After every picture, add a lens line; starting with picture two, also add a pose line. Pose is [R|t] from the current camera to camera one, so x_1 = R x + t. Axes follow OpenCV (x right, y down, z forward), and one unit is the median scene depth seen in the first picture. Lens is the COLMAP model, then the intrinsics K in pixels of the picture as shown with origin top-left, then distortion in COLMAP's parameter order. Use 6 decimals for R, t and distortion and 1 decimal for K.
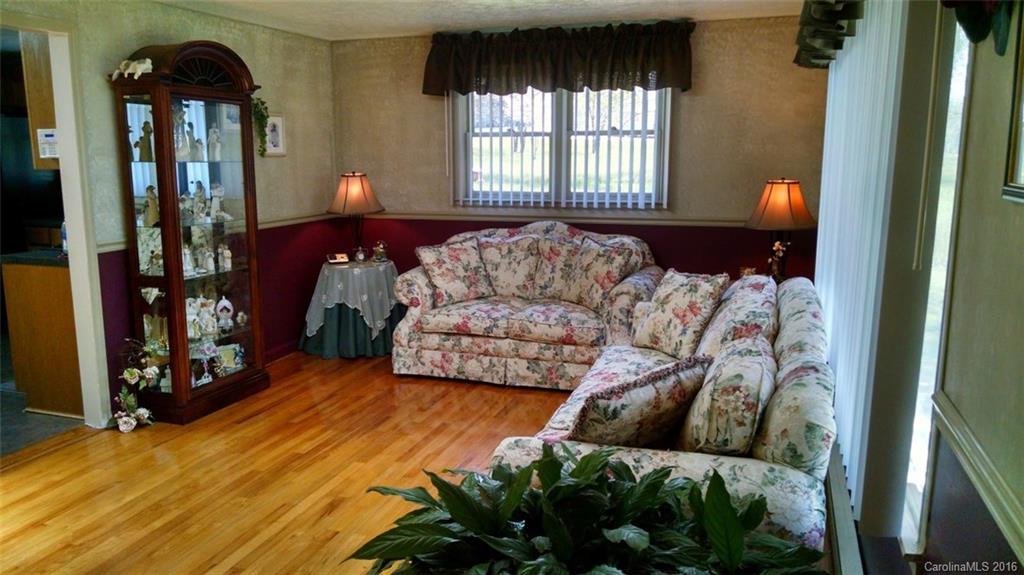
lens RADIAL K [[791.7, 0, 511.0], [0, 791.7, 289.3], [0, 0, 1]] dist [0.006605, 0.001020]
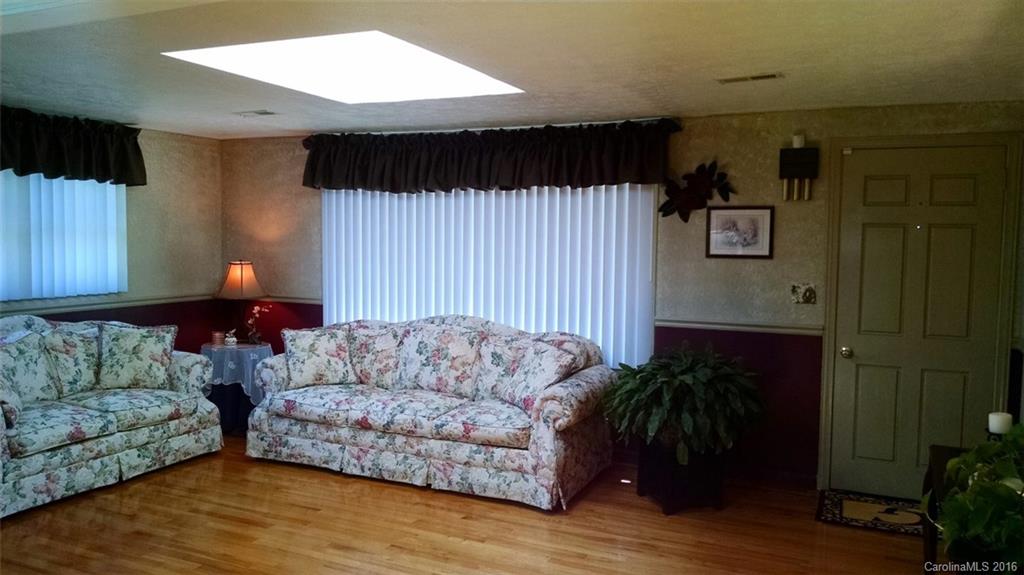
lens RADIAL K [[791.7, 0, 510.1], [0, 791.7, 287.7], [0, 0, 1]] dist [0.006605, 0.001020]
pose [[0.104983, -0.058523, 0.992751, -0.882725], [0.165875, 0.985313, 0.040543, -0.069386], [-0.980543, 0.160417, 0.113148, 0.390459]]
